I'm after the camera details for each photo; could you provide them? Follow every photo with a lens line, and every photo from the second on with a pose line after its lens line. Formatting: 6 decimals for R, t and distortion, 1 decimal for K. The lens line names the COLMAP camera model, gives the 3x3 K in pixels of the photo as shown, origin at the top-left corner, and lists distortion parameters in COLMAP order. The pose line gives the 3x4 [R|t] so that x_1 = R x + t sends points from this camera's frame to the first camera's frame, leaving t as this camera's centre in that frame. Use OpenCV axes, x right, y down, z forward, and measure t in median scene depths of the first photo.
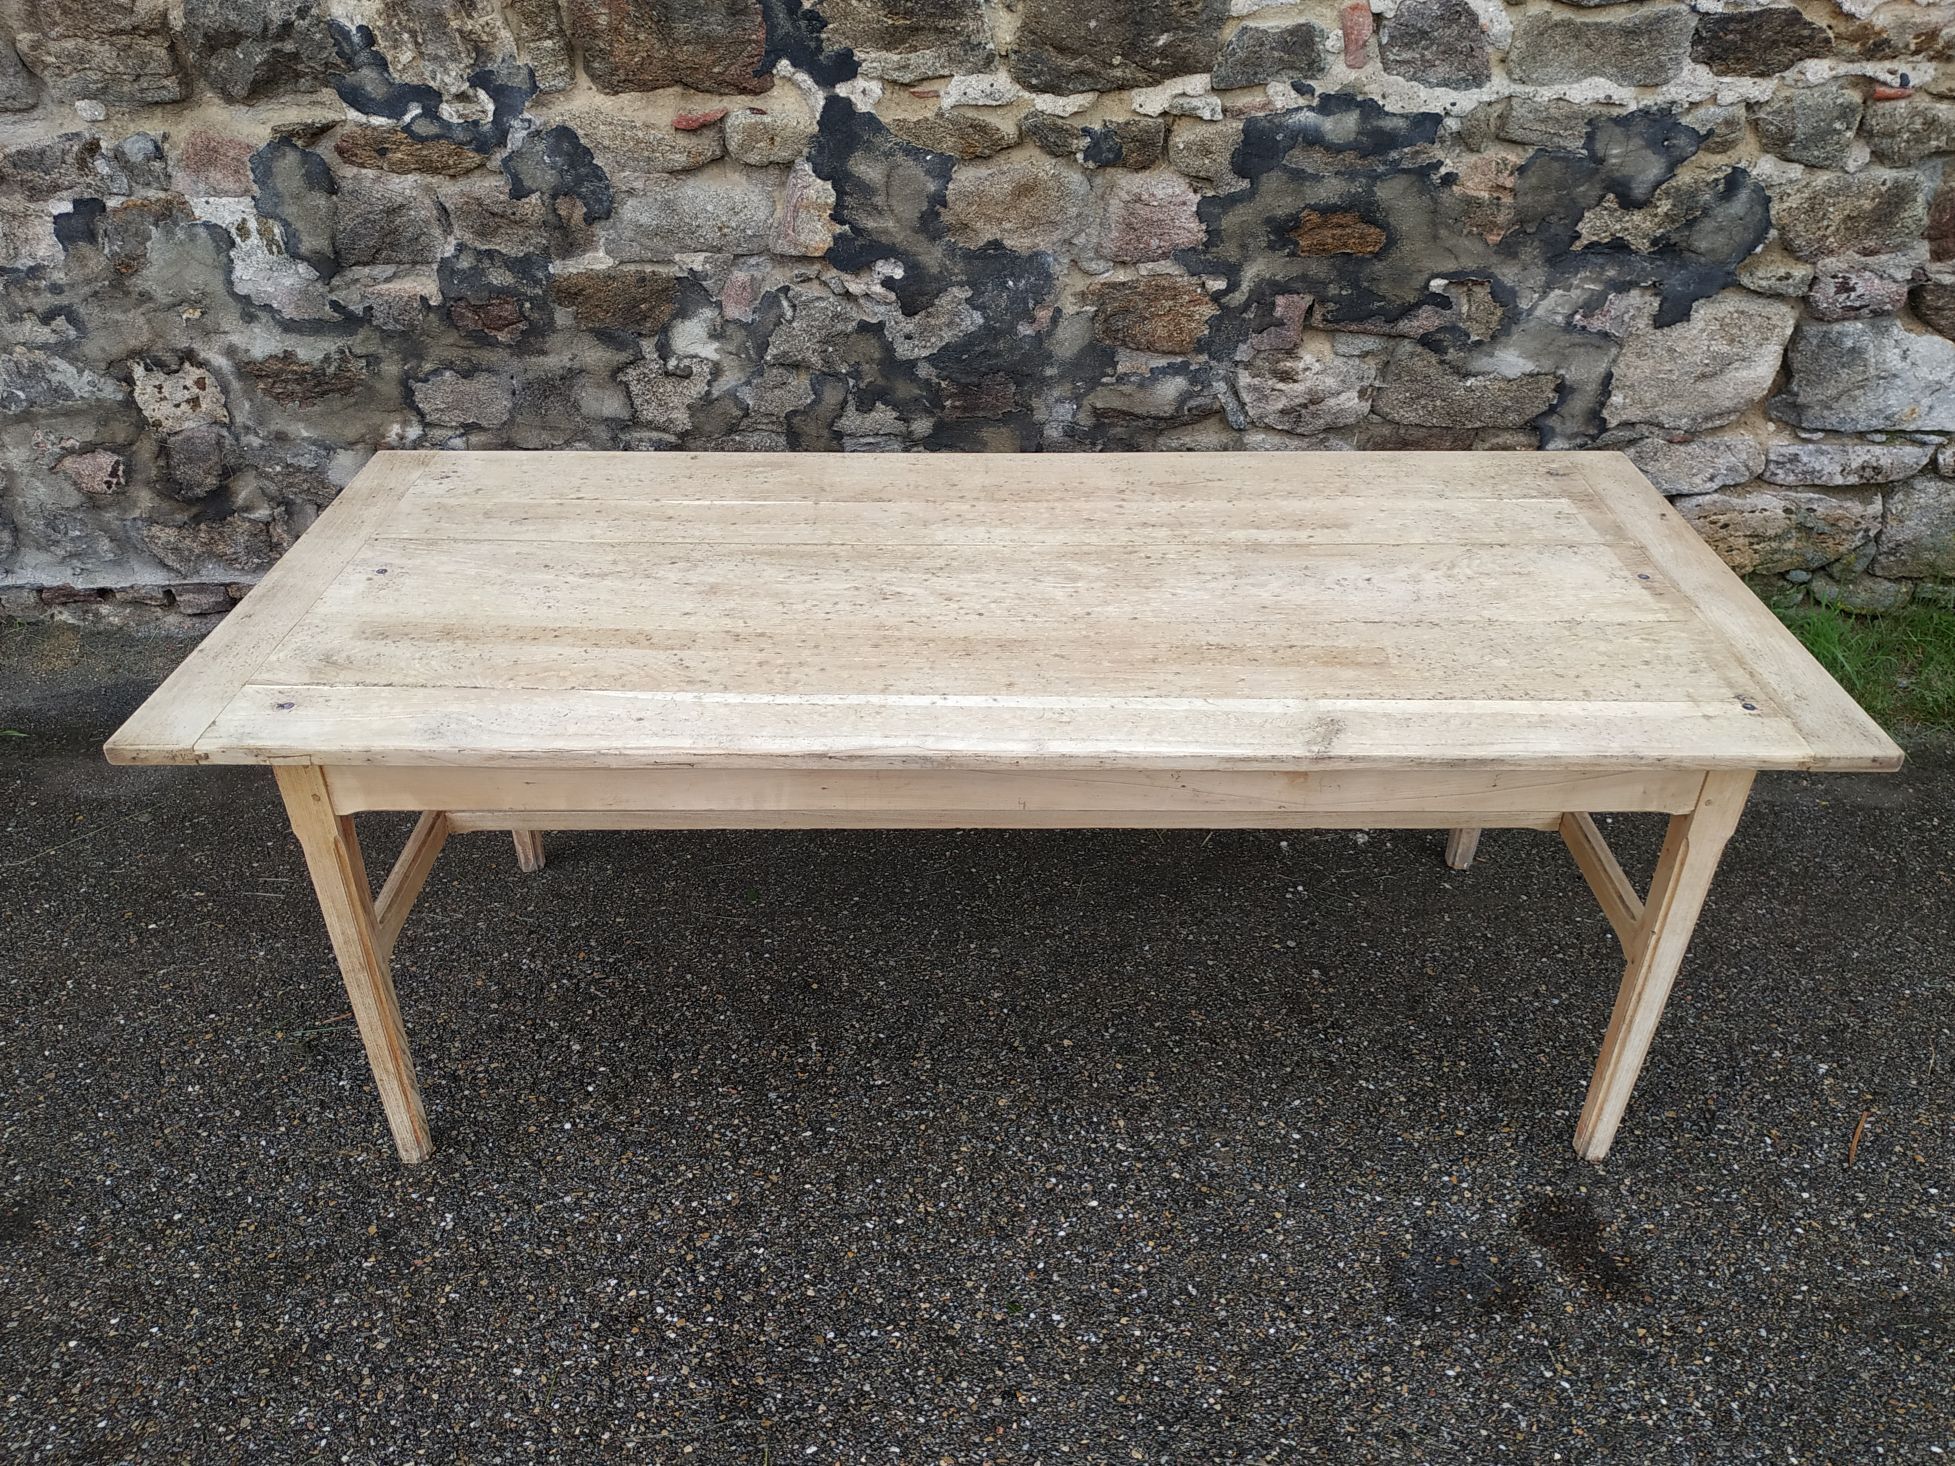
lens RADIAL K [[1470.1, 0, 984.0], [0, 1470.1, 735.1], [0, 0, 1]] dist [0.032371, -0.061541]
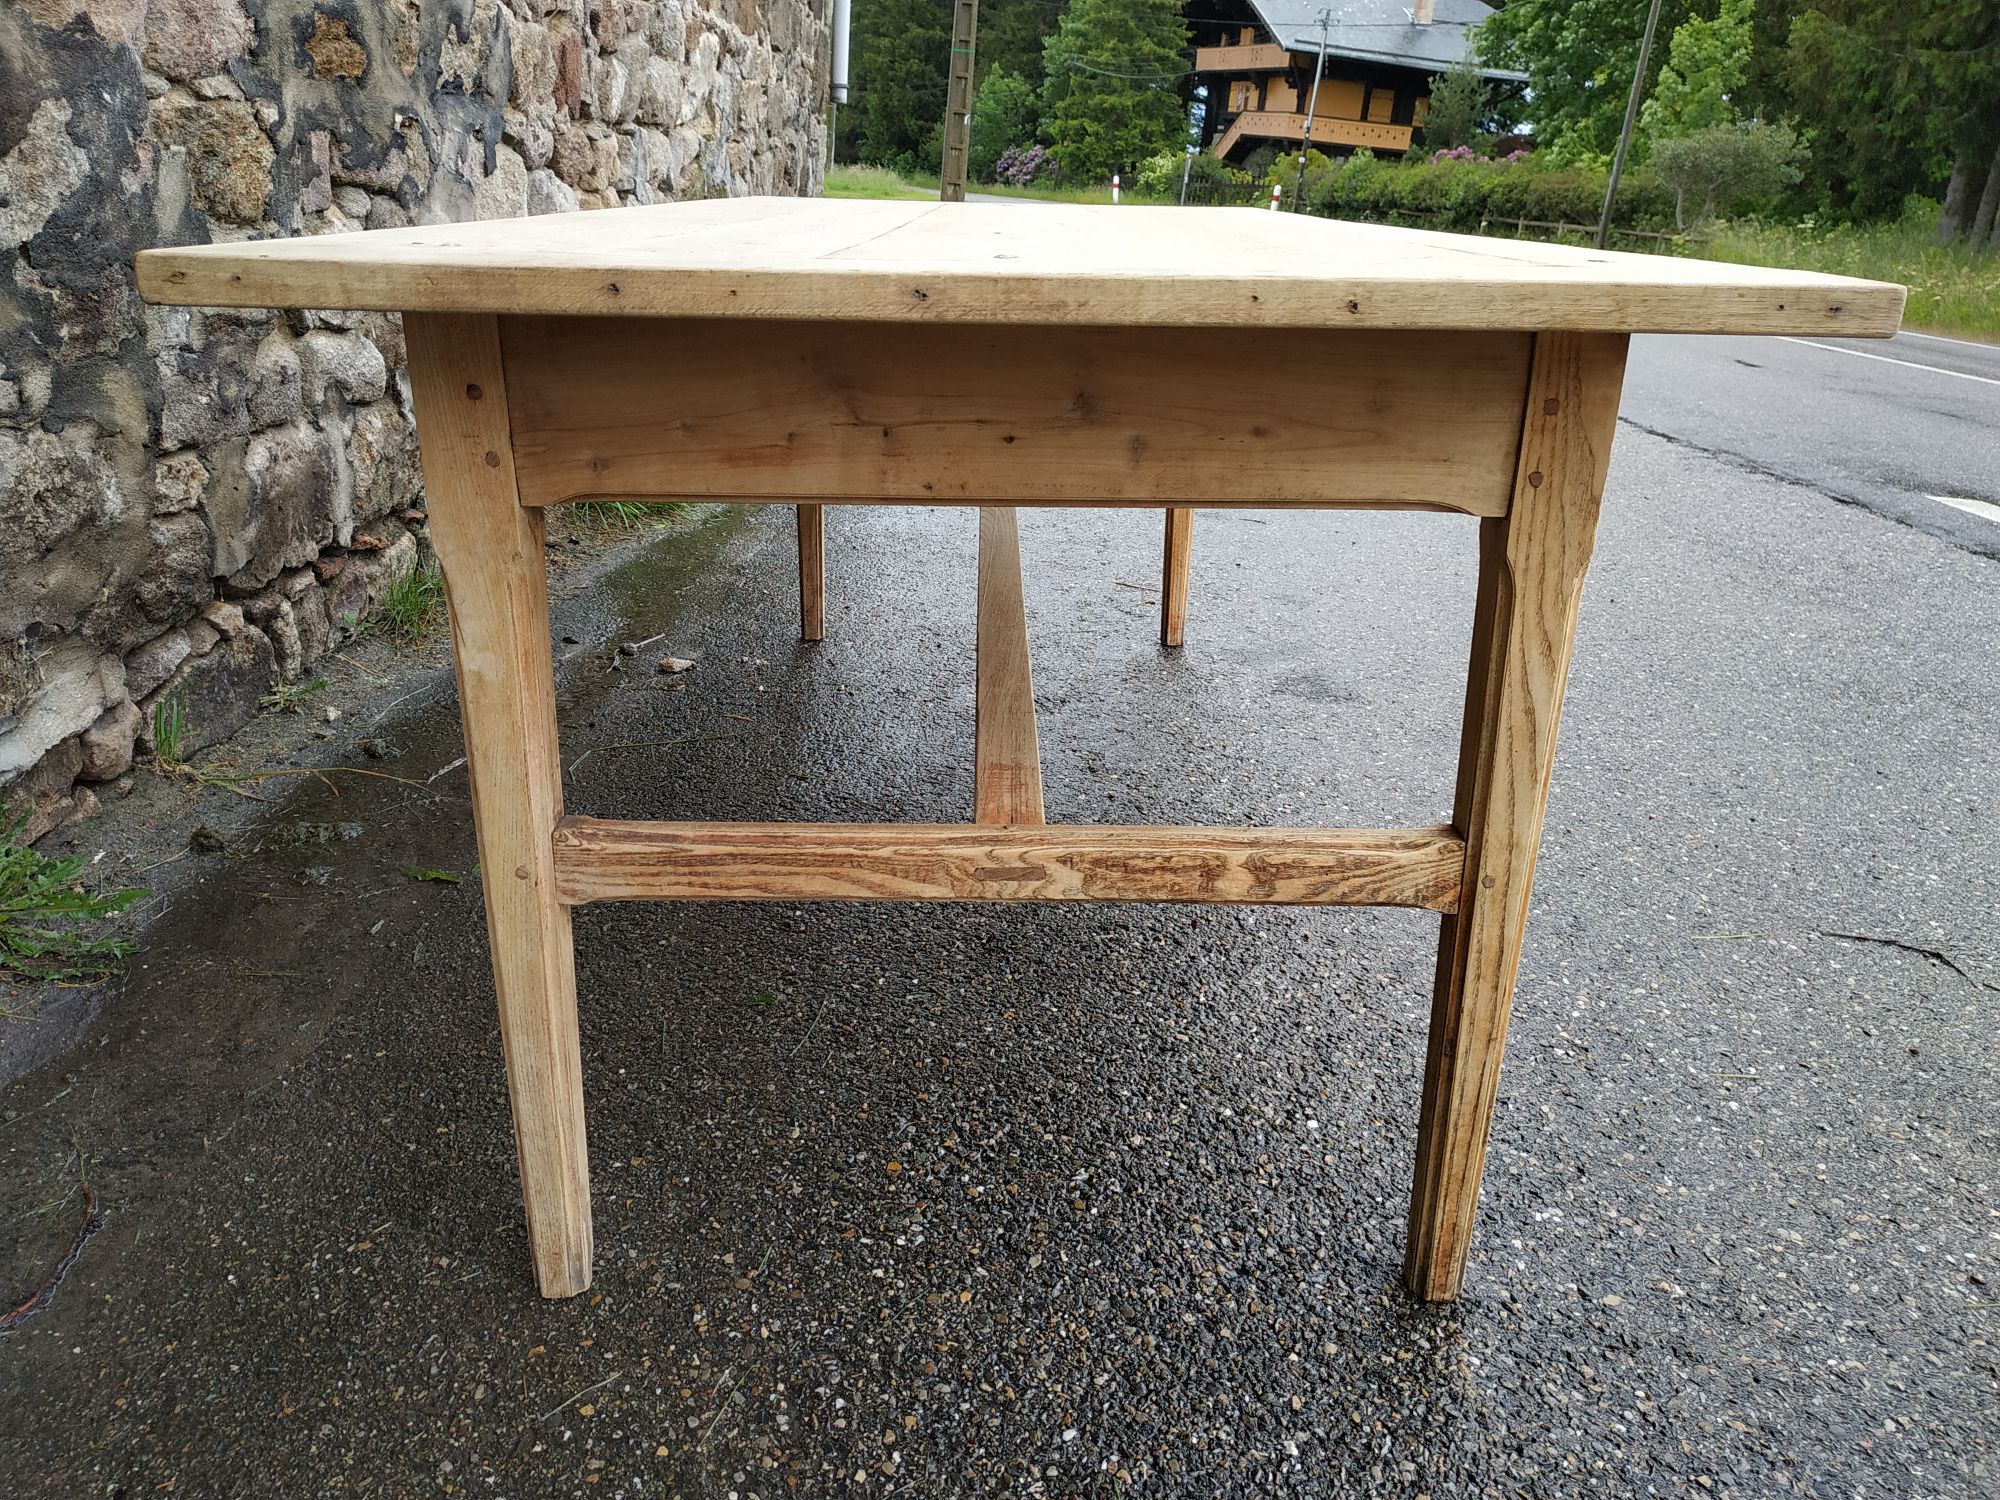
lens RADIAL K [[1445.9, 0, 1005.7], [0, 1445.9, 728.9], [0, 0, 1]] dist [0.007228, -0.008296]
pose [[-0.004854, -0.359113, 0.933281, -0.625757], [0.523377, 0.794344, 0.308374, -0.098302], [-0.852087, 0.489955, 0.184095, 0.723679]]
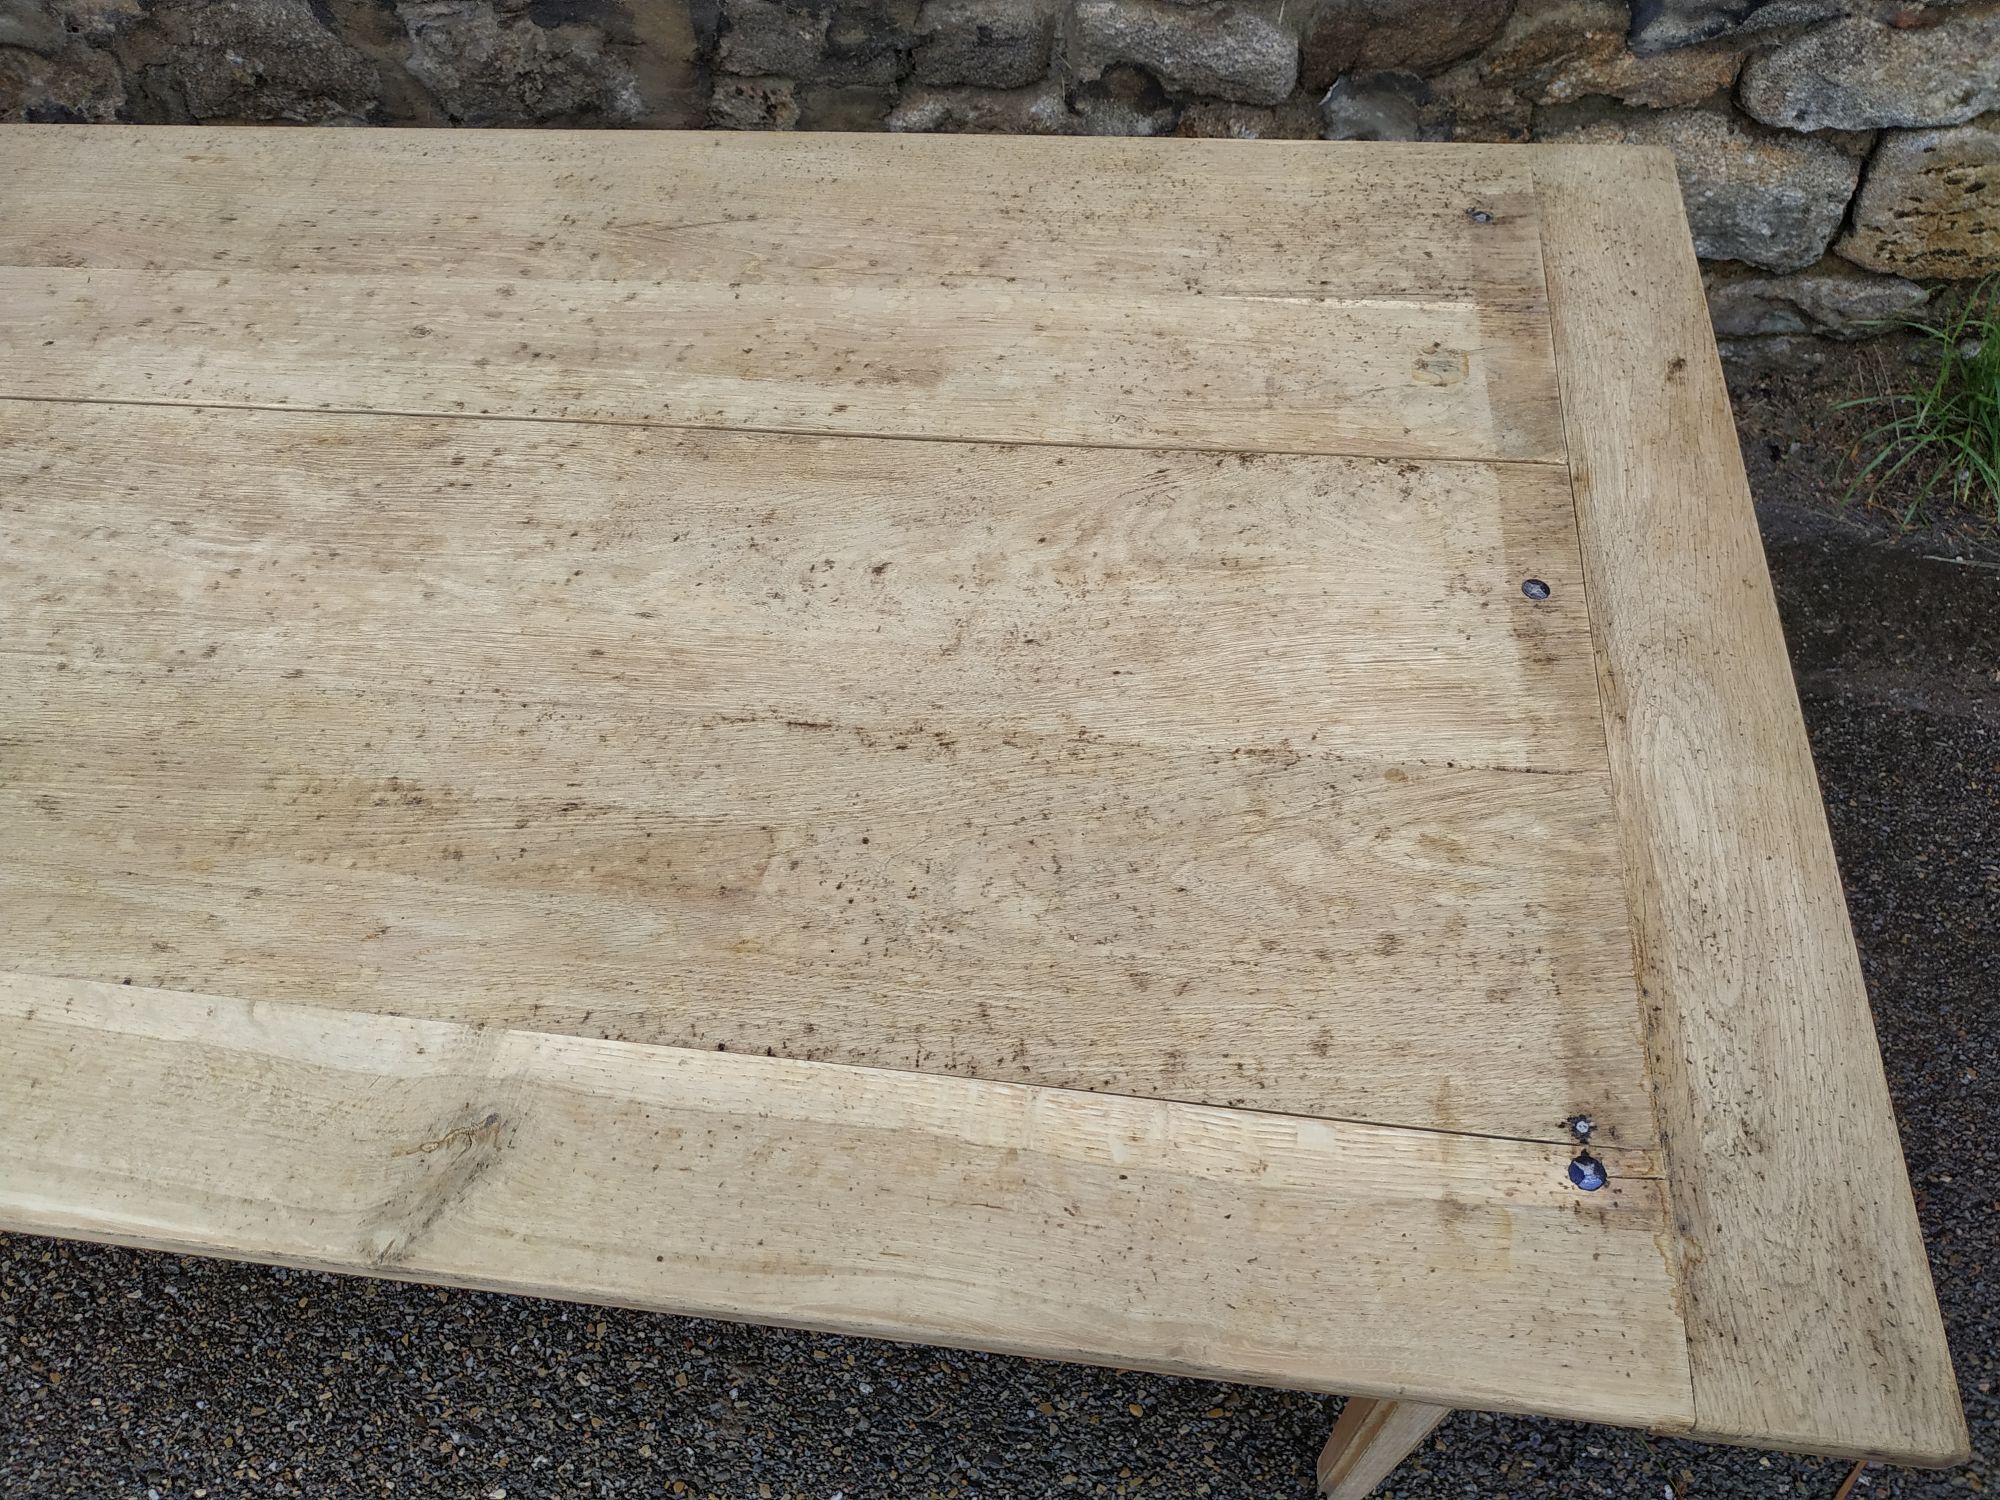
lens RADIAL K [[1475.9, 0, 997.5], [0, 1475.9, 752.9], [0, 0, 1]] dist [-0.011948, 0.000671]
pose [[0.989528, 0.067471, -0.127599, 0.258002], [-0.016709, 0.931623, 0.363041, -0.154656], [0.143369, -0.357107, 0.922995, 0.423993]]
